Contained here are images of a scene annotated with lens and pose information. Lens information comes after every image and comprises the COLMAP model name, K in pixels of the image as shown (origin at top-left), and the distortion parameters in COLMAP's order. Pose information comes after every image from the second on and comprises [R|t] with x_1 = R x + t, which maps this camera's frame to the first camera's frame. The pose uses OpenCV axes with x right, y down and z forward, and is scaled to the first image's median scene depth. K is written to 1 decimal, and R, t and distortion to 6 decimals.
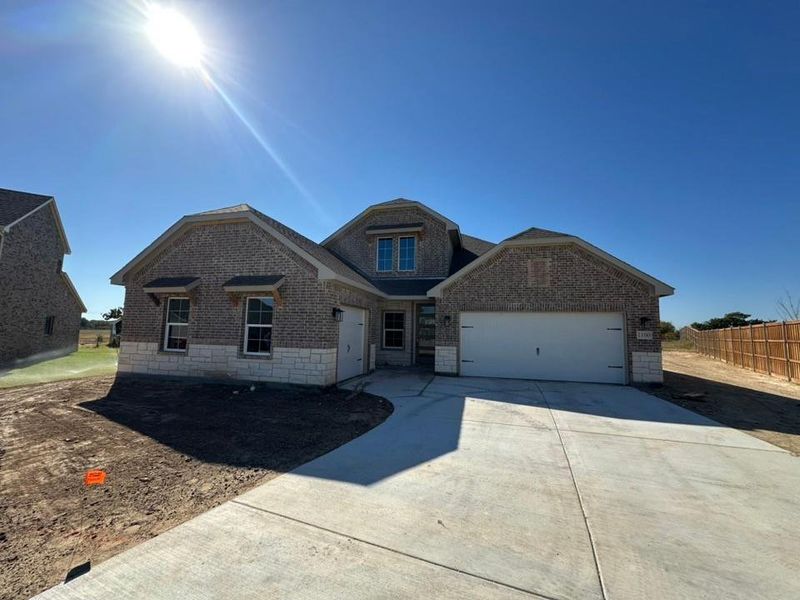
lens RADIAL K [[322.5, 0, 394.2], [0, 322.5, 298.8], [0, 0, 1]] dist [-0.006093, -0.000069]
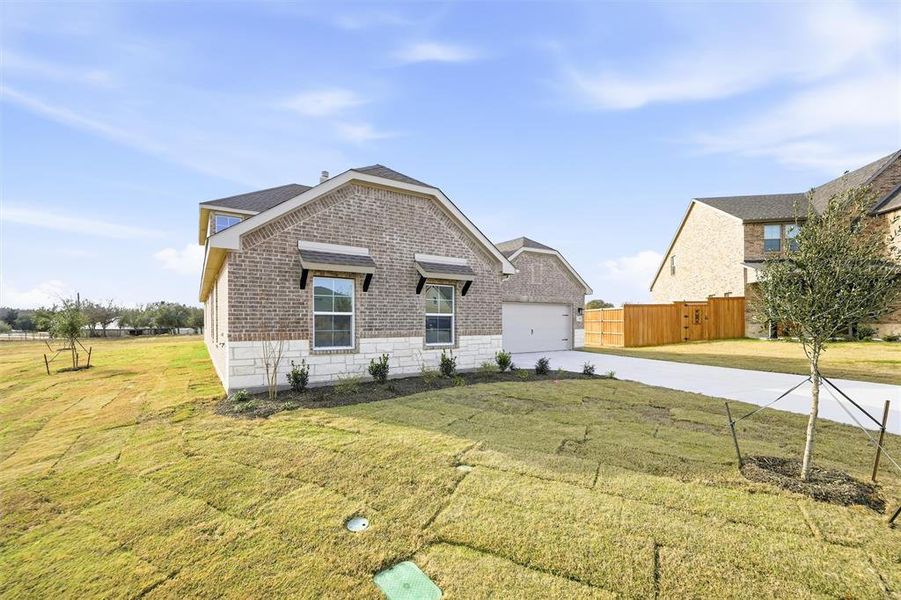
lens RADIAL K [[380.8, 0, 440.3], [0, 380.8, 321.8], [0, 0, 1]] dist [-0.007670, -0.000274]
pose [[0.689636, -0.020472, 0.723867, -1.014095], [-0.063272, 0.994074, 0.088393, 0.003301], [-0.721387, -0.106760, 0.684254, 0.180128]]
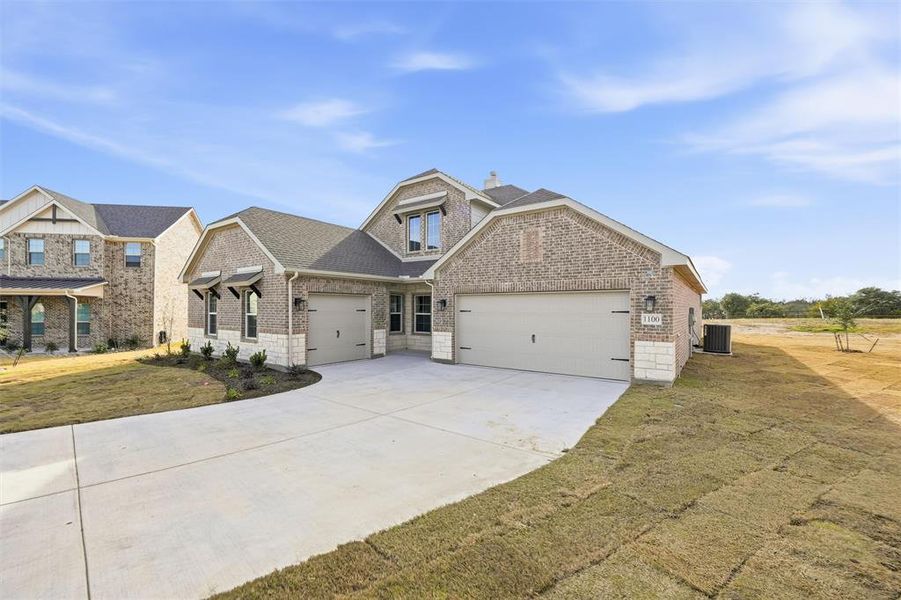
lens RADIAL K [[380.8, 0, 452.7], [0, 380.8, 309.4], [0, 0, 1]] dist [-0.007670, -0.000274]
pose [[0.926449, -0.016743, -0.376049, 0.642640], [0.053077, 0.994840, 0.086469, -0.012792], [0.372660, -0.100069, 0.922557, -0.004952]]
